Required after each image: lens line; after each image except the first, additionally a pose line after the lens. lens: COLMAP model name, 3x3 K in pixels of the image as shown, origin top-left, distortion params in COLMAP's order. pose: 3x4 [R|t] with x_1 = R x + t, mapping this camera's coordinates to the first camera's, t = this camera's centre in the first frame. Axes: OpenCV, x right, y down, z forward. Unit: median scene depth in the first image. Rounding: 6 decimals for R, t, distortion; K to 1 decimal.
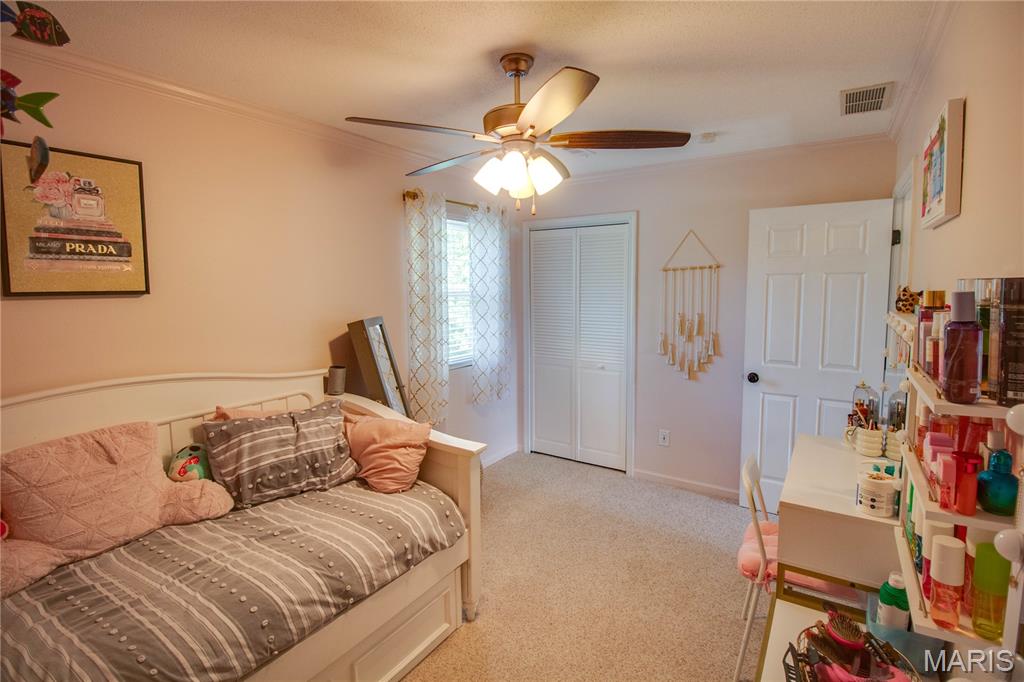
lens RADIAL K [[487.9, 0, 509.7], [0, 487.9, 325.4], [0, 0, 1]] dist [-0.010376, -0.001543]
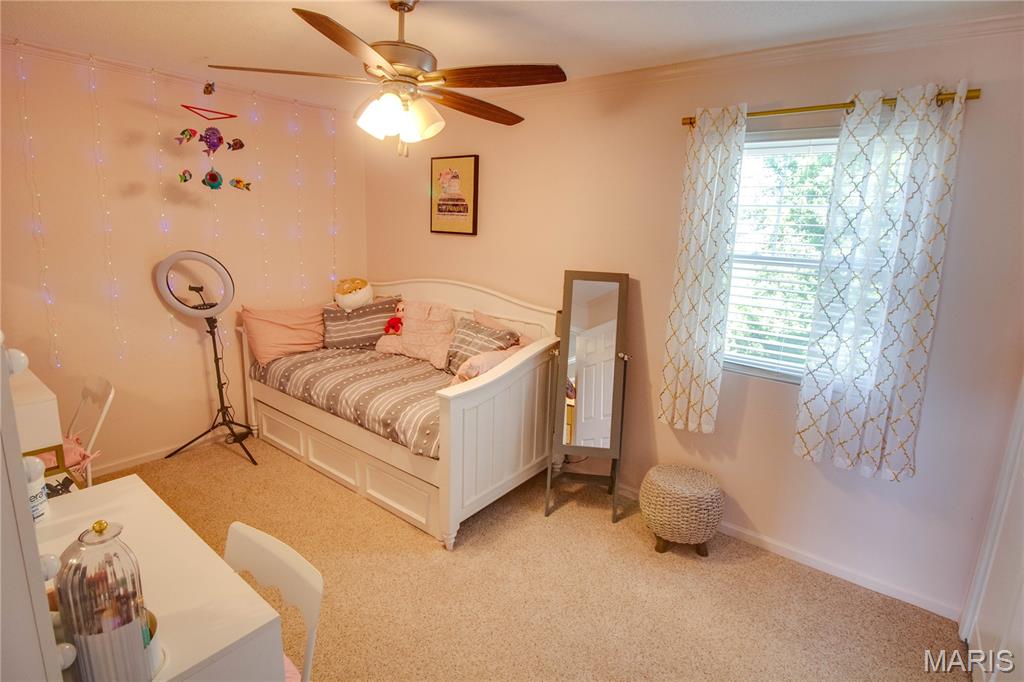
lens RADIAL K [[487.9, 0, 509.7], [0, 487.9, 325.4], [0, 0, 1]] dist [-0.010376, -0.001543]
pose [[-0.066426, 0.197438, -0.978062, 1.046048], [-0.127208, 0.970553, 0.204562, -0.132821], [0.989649, 0.138005, -0.039354, 1.341631]]
